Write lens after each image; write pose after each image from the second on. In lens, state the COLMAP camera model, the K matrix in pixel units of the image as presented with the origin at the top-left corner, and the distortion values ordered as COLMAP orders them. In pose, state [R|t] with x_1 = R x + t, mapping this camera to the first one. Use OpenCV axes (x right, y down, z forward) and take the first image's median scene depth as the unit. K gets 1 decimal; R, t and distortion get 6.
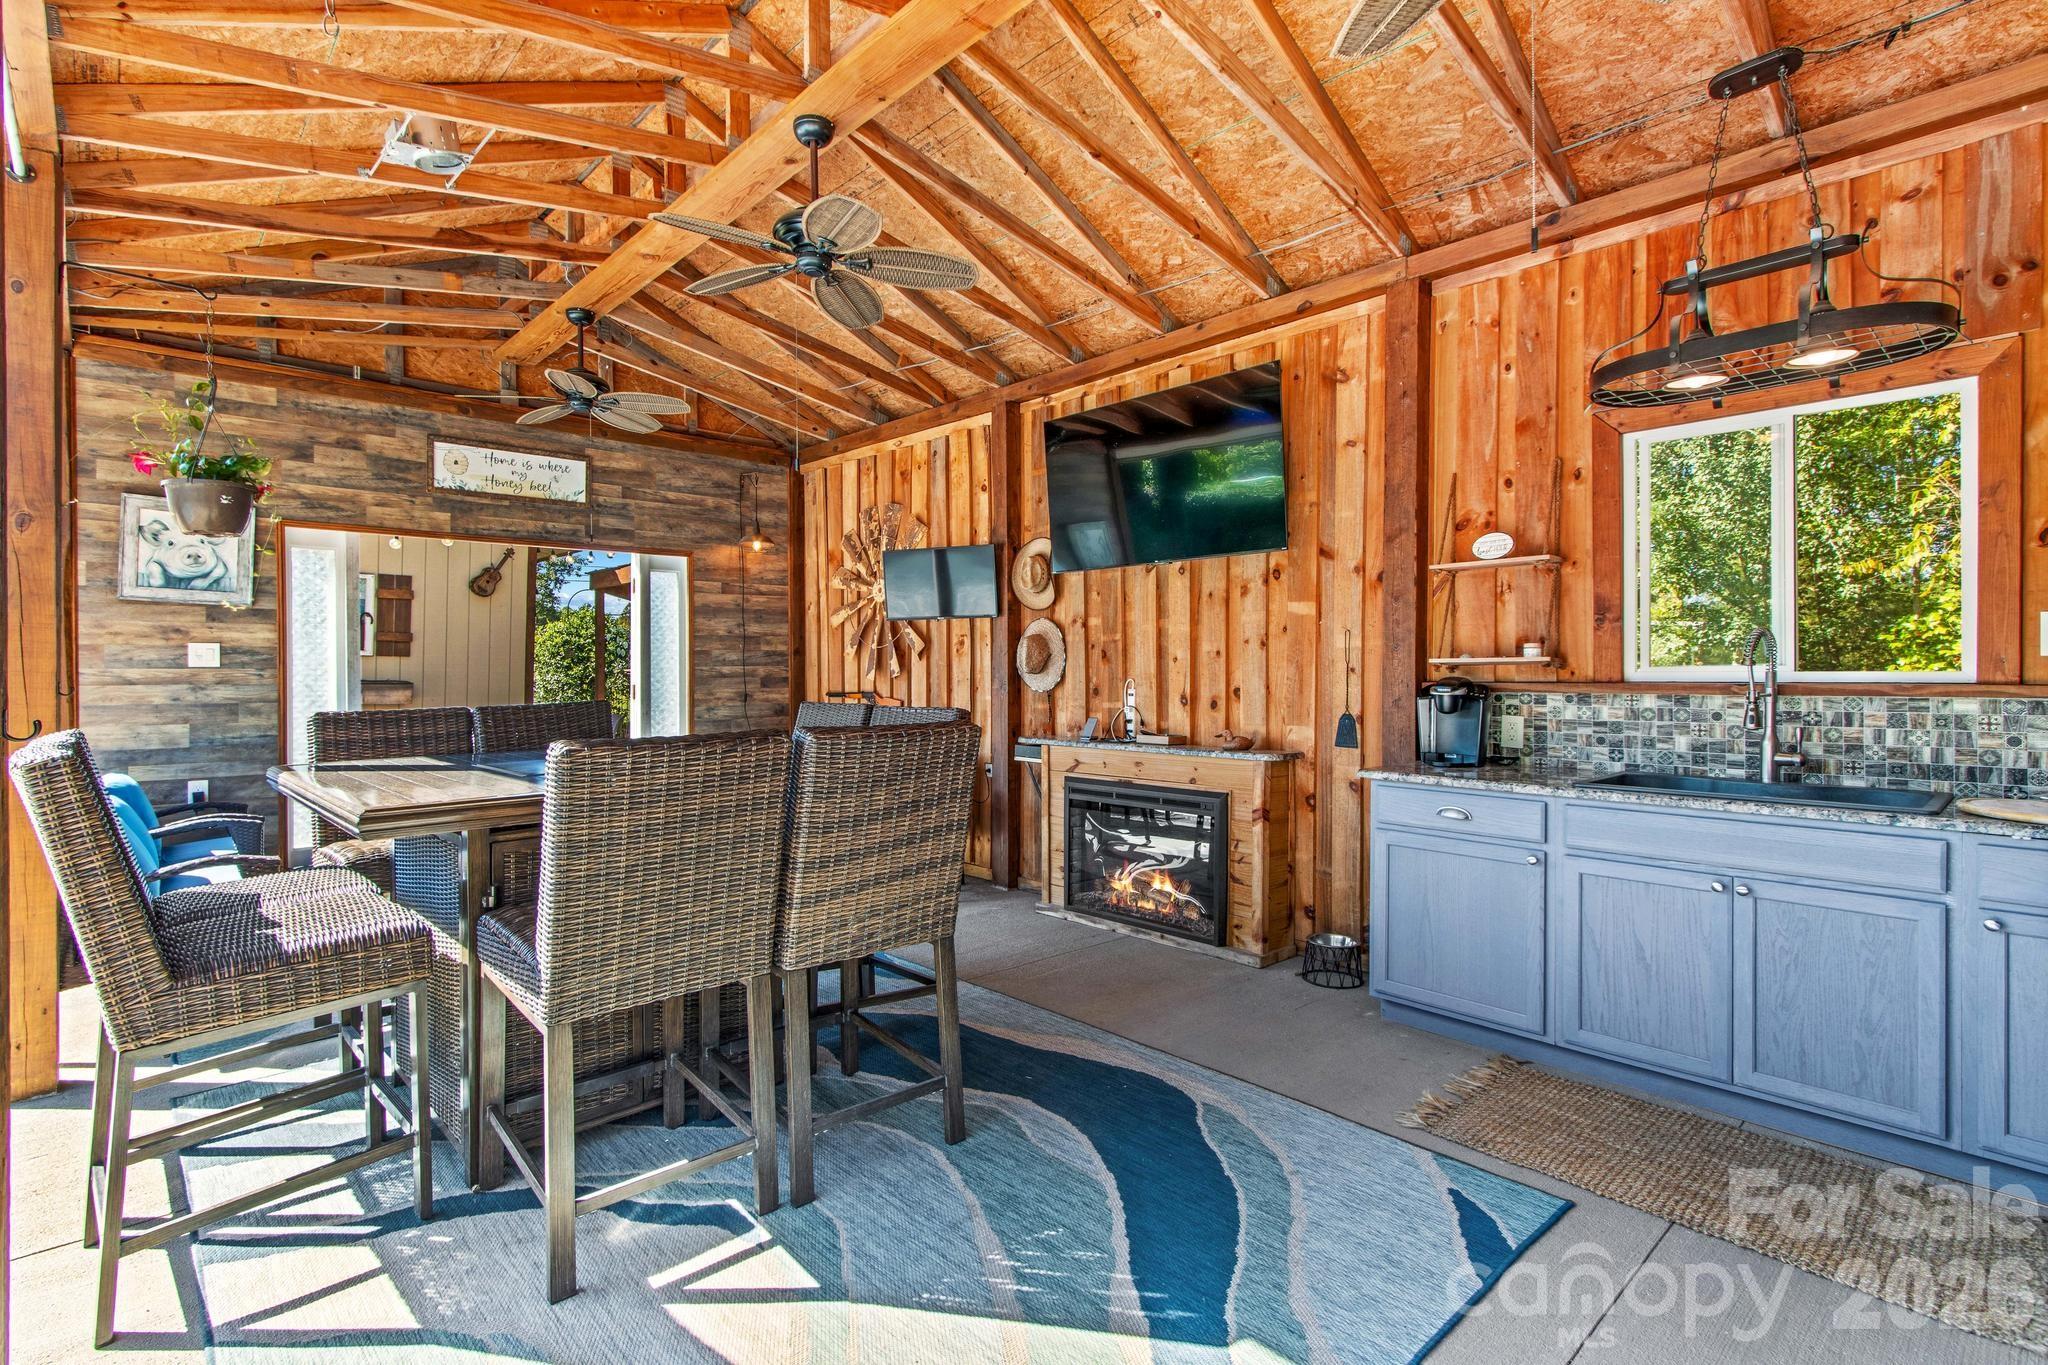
lens RADIAL K [[957.2, 0, 1014.4], [0, 957.2, 664.4], [0, 0, 1]] dist [-0.000142, 0.000123]
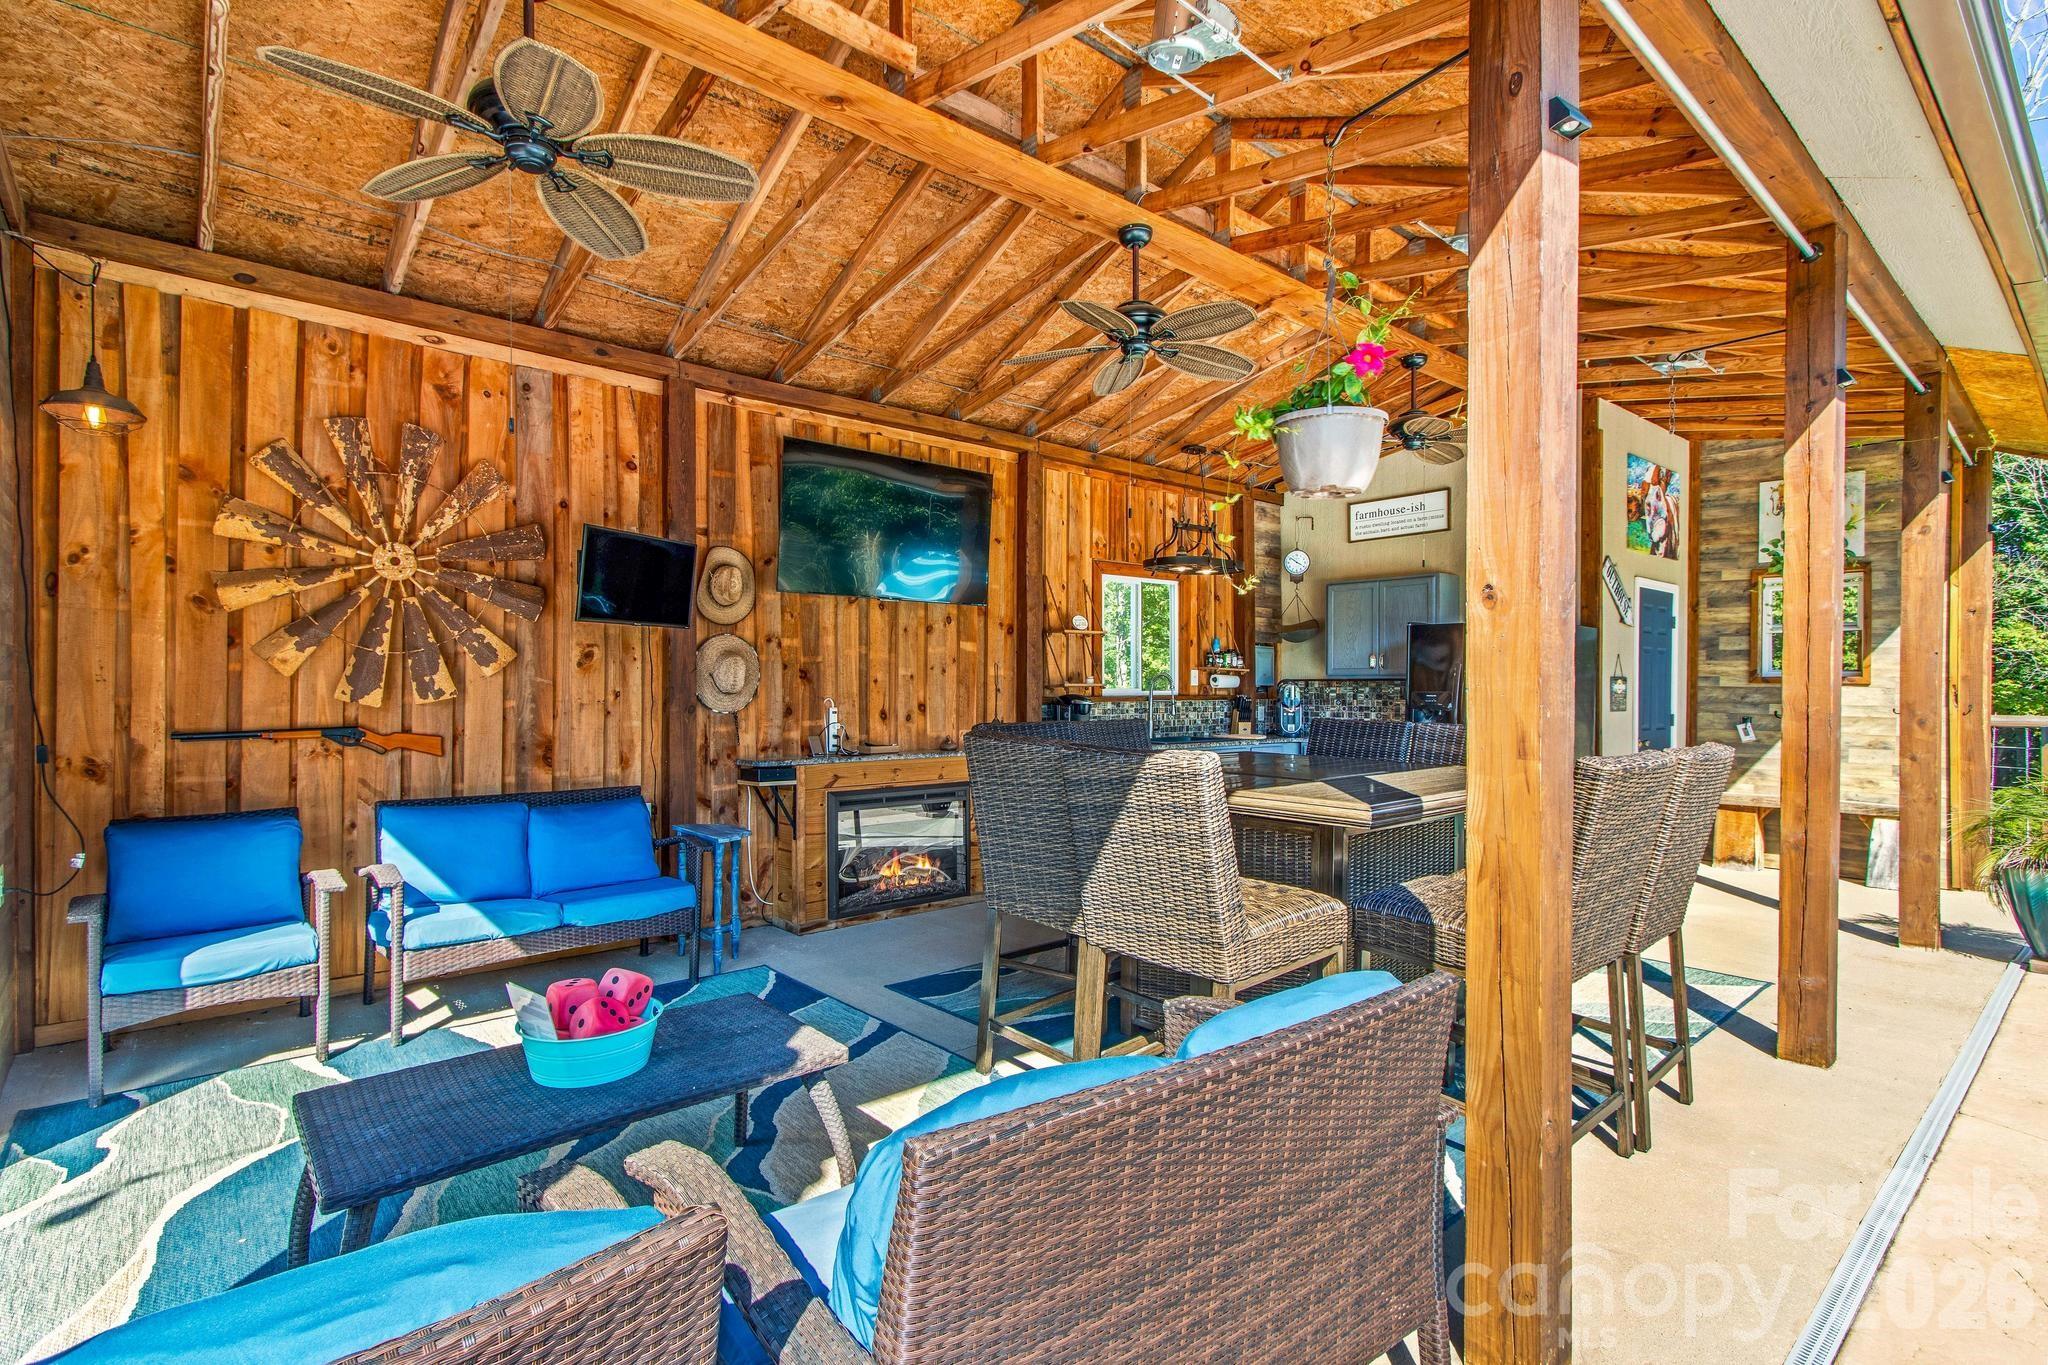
lens RADIAL K [[946.5, 0, 1020.2], [0, 946.5, 691.2], [0, 0, 1]] dist [0.001359, 0.000154]
pose [[0.061024, 0.001069, 0.998136, -1.372313], [-0.004814, 0.999988, -0.000777, 0.010127], [-0.998125, -0.004757, 0.061028, 1.048155]]
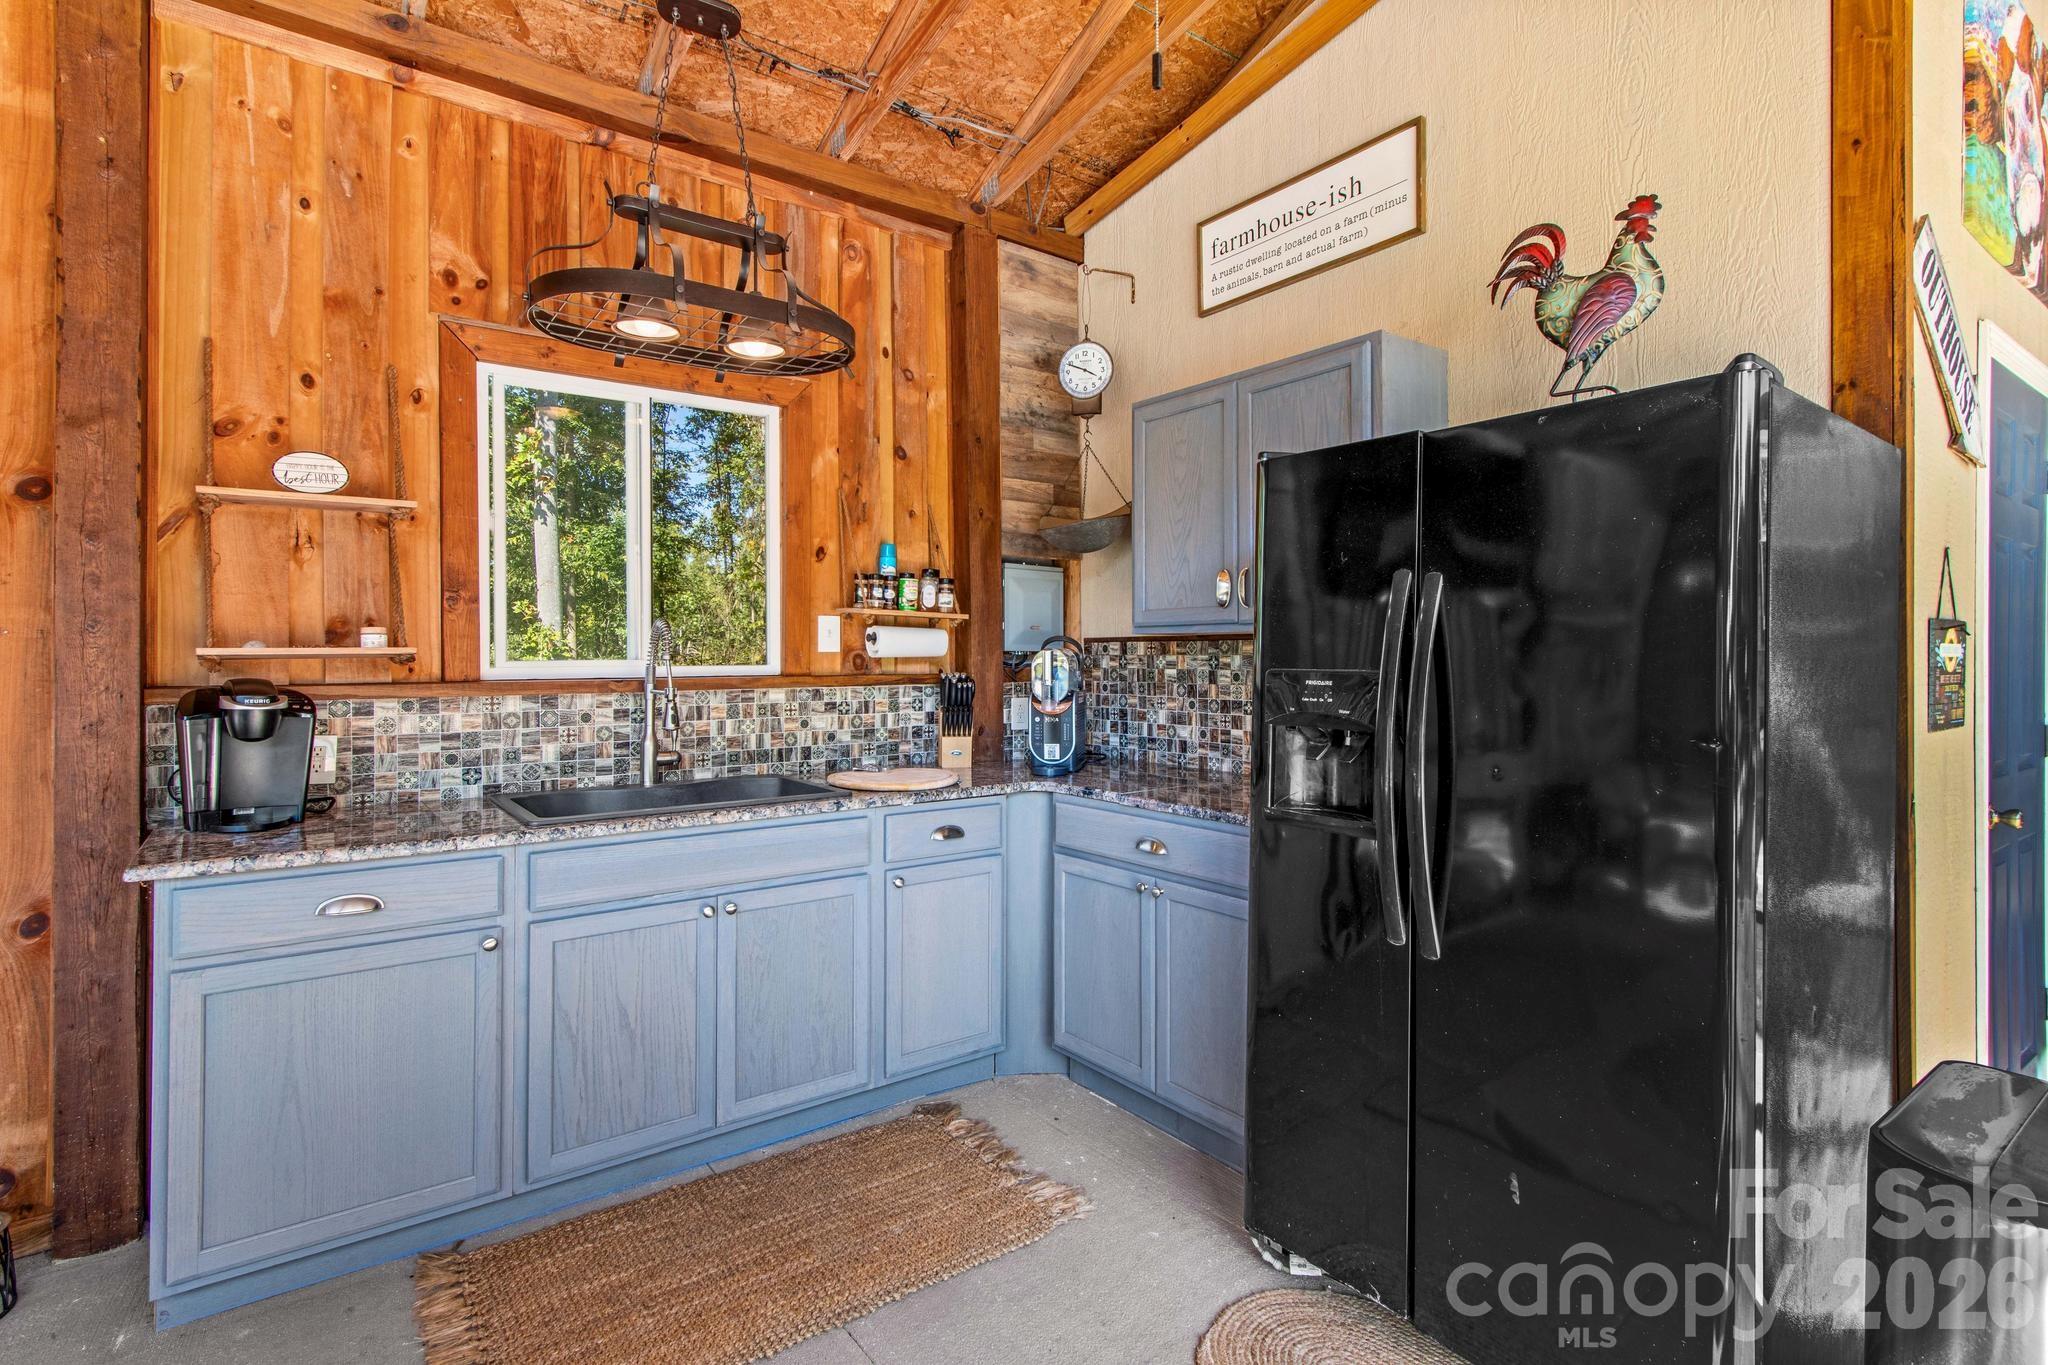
lens RADIAL K [[957.2, 0, 1014.4], [0, 957.2, 664.4], [0, 0, 1]] dist [-0.000142, 0.000123]
pose [[0.131658, -0.005252, 0.991281, -0.076192], [-0.002342, 0.999982, 0.005609, -0.000312], [-0.991292, -0.003060, 0.131644, 0.467871]]
